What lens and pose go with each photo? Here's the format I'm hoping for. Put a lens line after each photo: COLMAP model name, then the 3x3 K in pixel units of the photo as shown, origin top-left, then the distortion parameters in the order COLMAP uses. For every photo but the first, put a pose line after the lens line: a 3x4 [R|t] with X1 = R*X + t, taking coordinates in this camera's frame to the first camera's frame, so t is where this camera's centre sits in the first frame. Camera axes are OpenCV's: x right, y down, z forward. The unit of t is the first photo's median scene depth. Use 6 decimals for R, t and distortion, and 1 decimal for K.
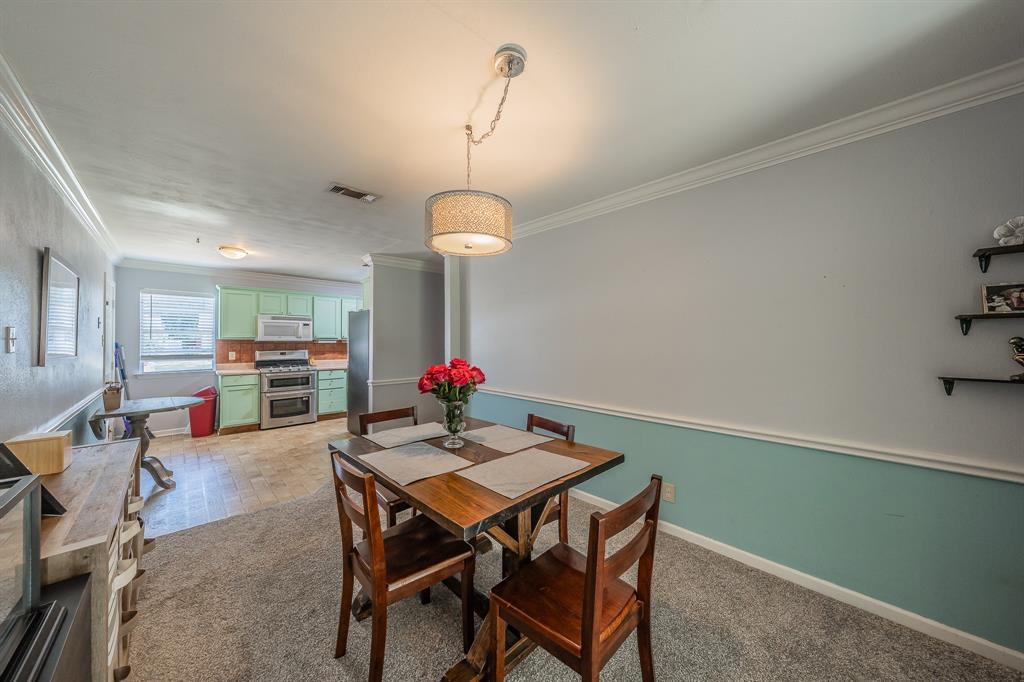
lens RADIAL K [[349.2, 0, 509.4], [0, 349.2, 337.9], [0, 0, 1]] dist [-0.000595, -0.000057]
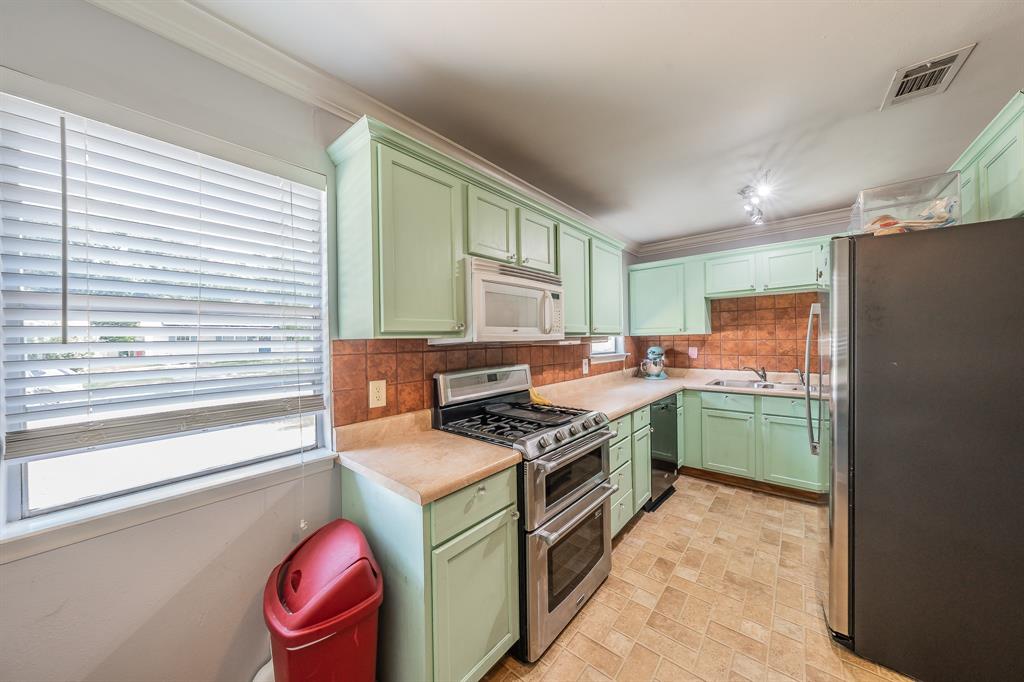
lens RADIAL K [[349.2, 0, 509.4], [0, 349.2, 337.9], [0, 0, 1]] dist [-0.000595, -0.000057]
pose [[0.996668, -0.015166, 0.080144, -0.703944], [0.014422, 0.999847, 0.009861, 0.001548], [-0.080281, -0.008672, 0.996735, 0.691200]]
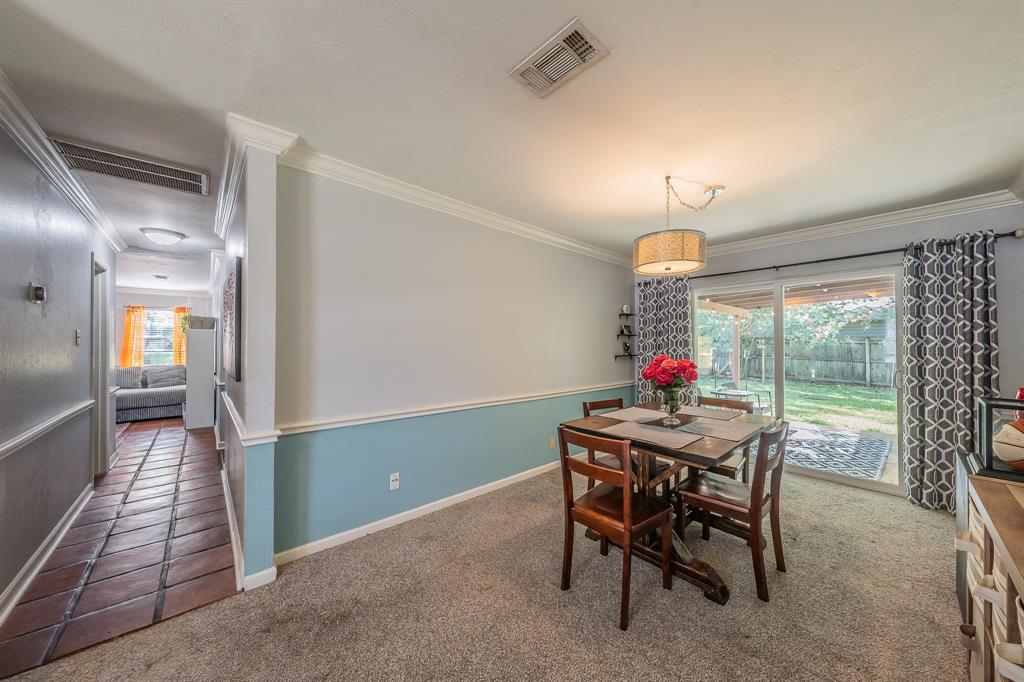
lens RADIAL K [[347.6, 0, 517.4], [0, 347.6, 340.4], [0, 0, 1]] dist [0.000198, -0.000067]
pose [[0.050422, 0.012357, 0.998652, -0.461929], [-0.011466, 0.999865, -0.011793, 0.009246], [-0.998662, -0.010856, 0.050557, 0.490353]]
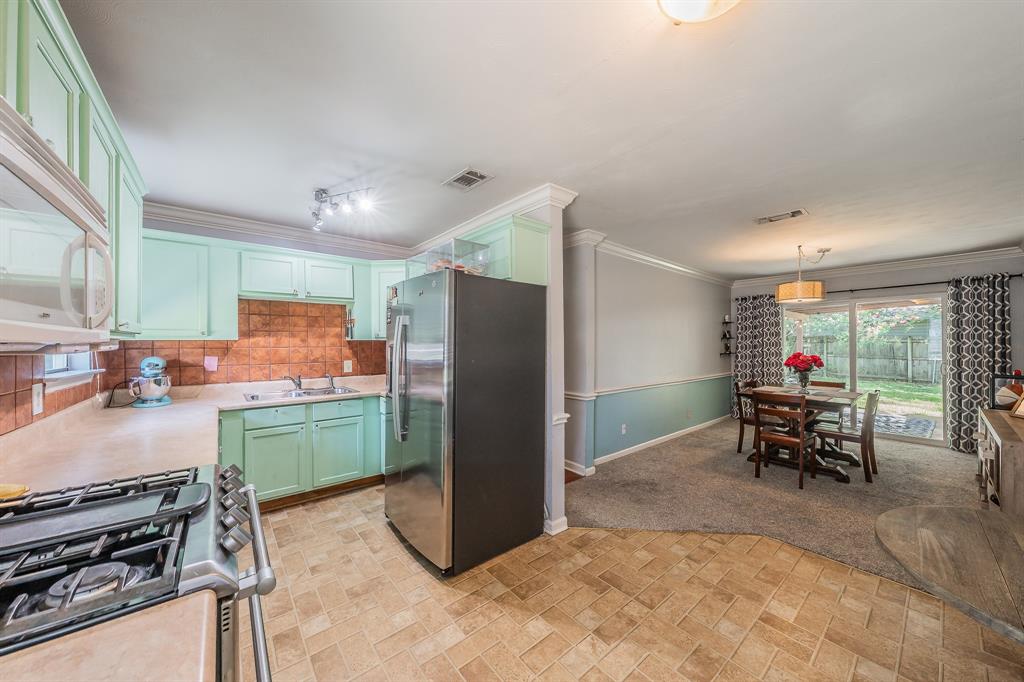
lens RADIAL K [[357.3, 0, 512.0], [0, 357.3, 341.0], [0, 0, 1]] dist [0.000205, 0.000075]
pose [[0.092345, 0.005135, 0.995714, -0.765816], [-0.008534, 0.999954, -0.004365, 0.005202], [-0.995690, -0.008094, 0.092385, 0.801105]]
